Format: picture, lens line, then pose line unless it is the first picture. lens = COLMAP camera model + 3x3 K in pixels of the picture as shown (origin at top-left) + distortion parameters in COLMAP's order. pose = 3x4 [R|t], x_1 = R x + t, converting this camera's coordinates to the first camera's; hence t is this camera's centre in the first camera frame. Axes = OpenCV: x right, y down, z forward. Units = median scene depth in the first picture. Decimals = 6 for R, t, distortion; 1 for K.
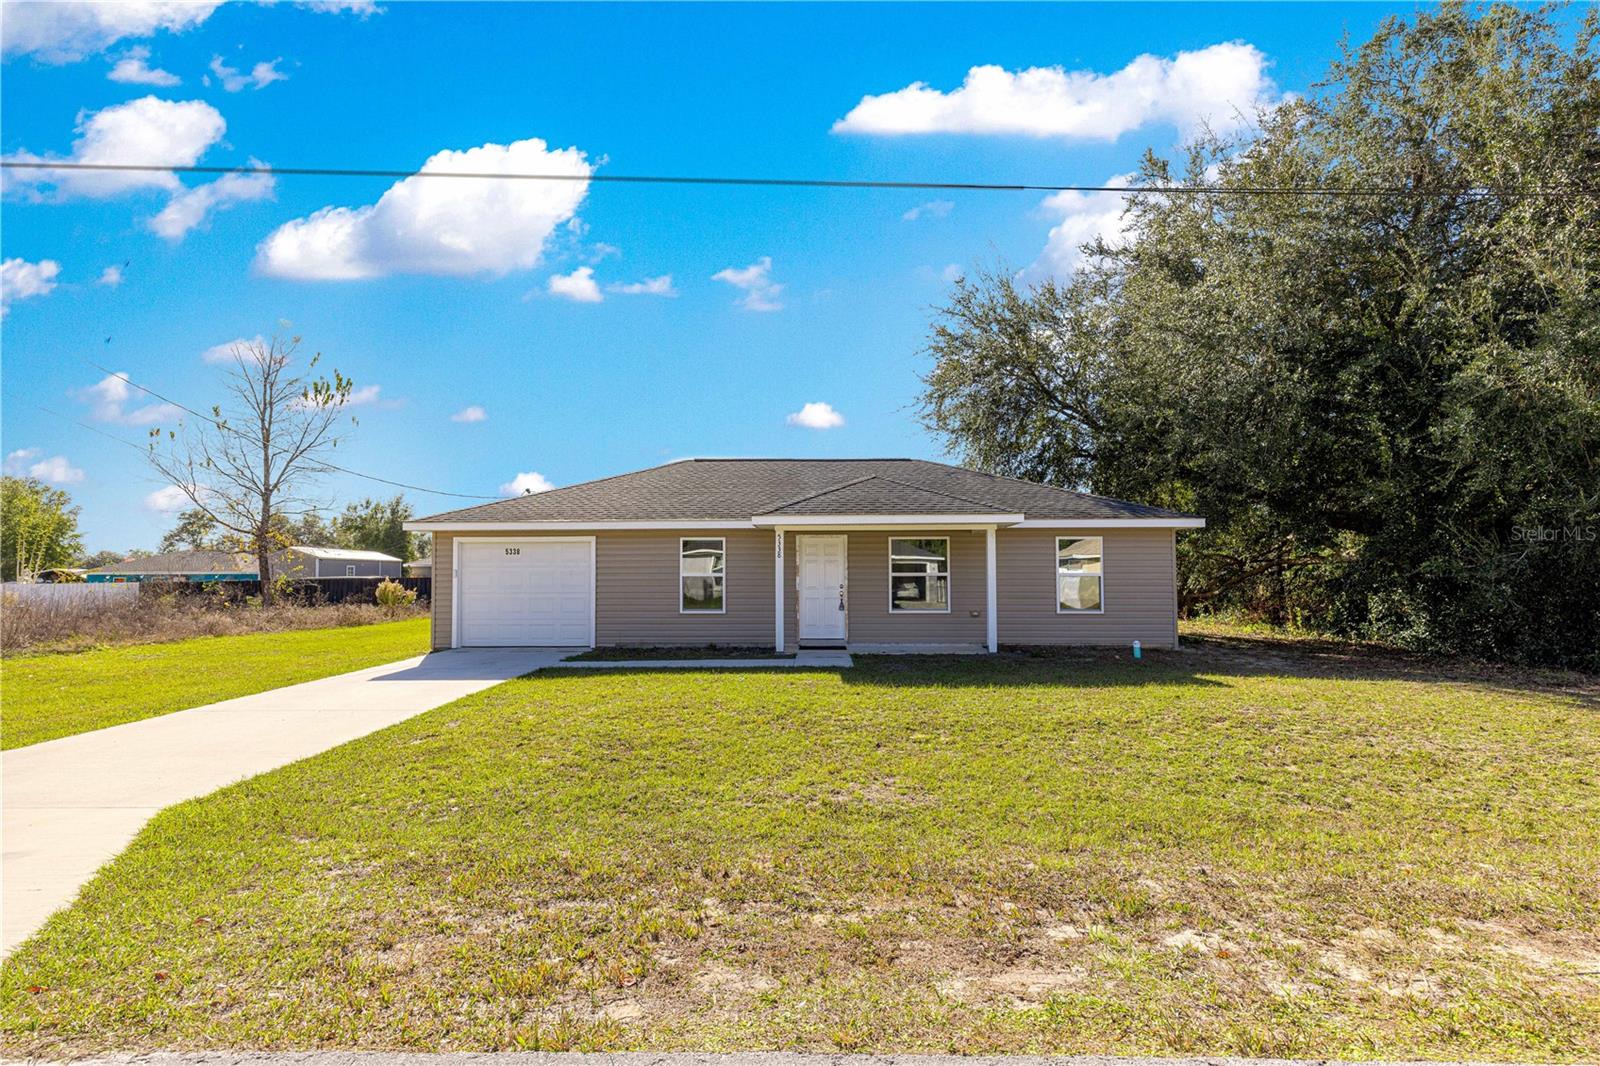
lens RADIAL K [[721.7, 0, 795.0], [0, 721.7, 527.2], [0, 0, 1]] dist [0.010090, -0.000982]
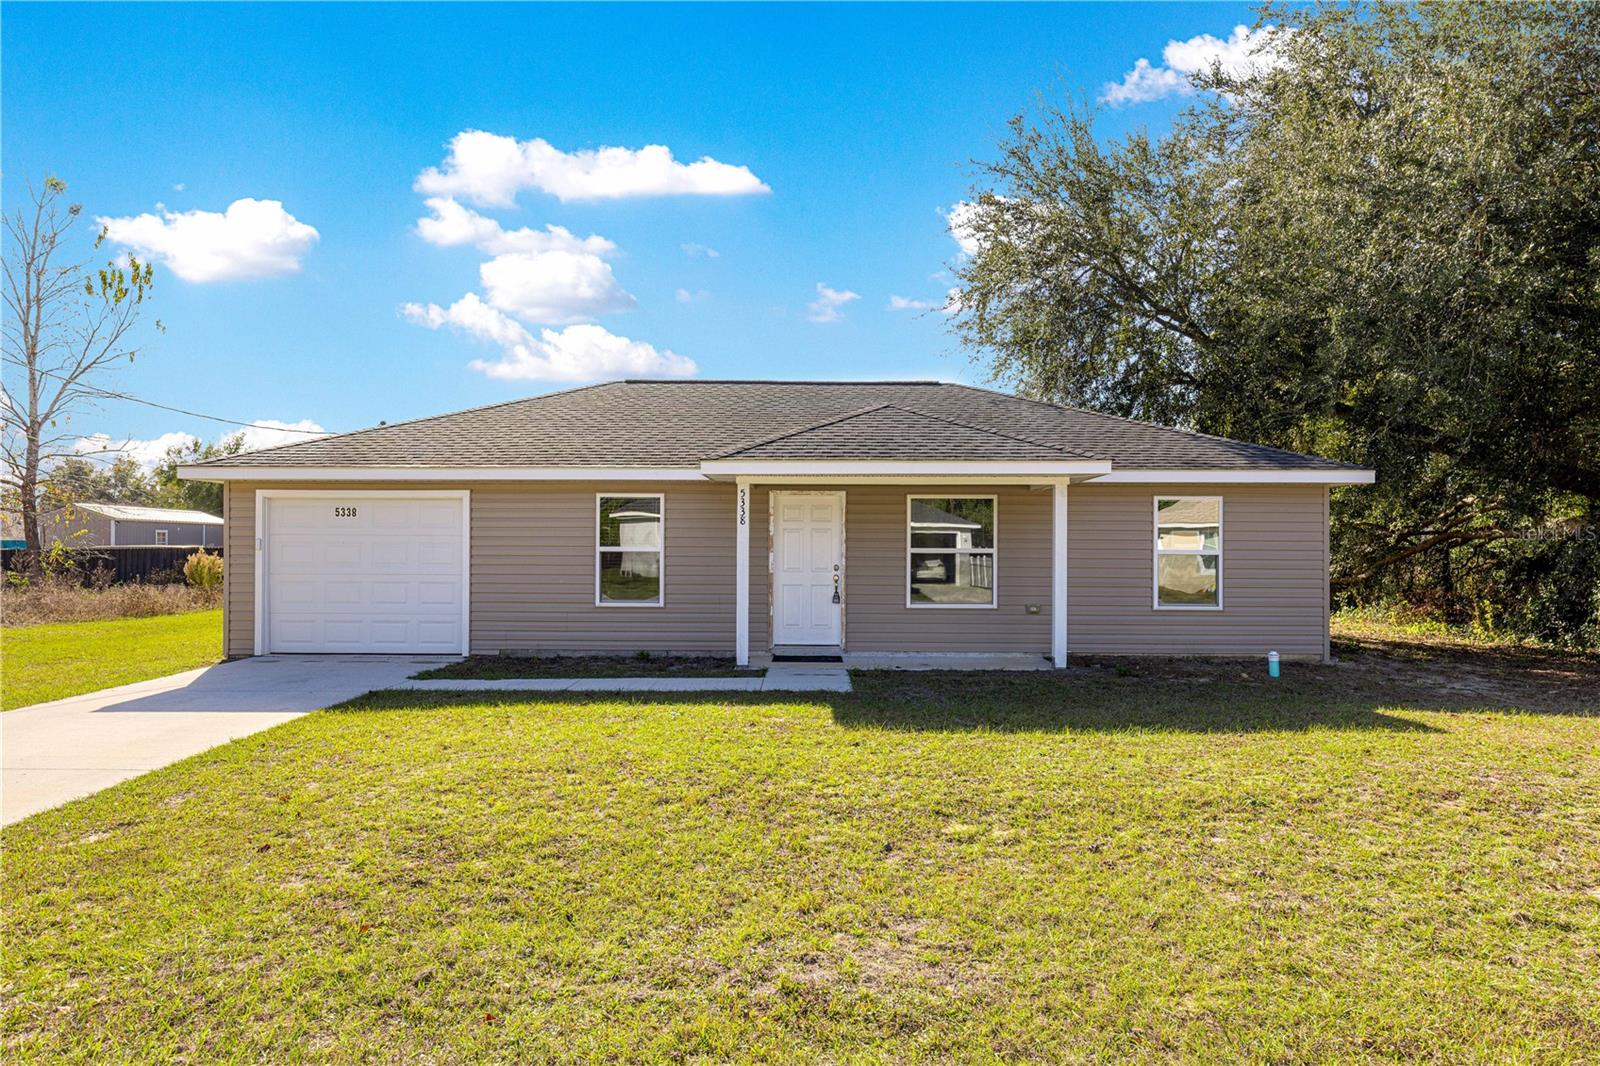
lens RADIAL K [[963.8, 0, 800.0], [0, 963.8, 533.0], [0, 0, 1]] dist [0.029774, 0.000616]
pose [[0.999756, 0.007052, 0.020920, 0.011366], [-0.008125, 0.998632, 0.051645, 0.003669], [-0.020527, -0.051802, 0.998446, 0.103009]]
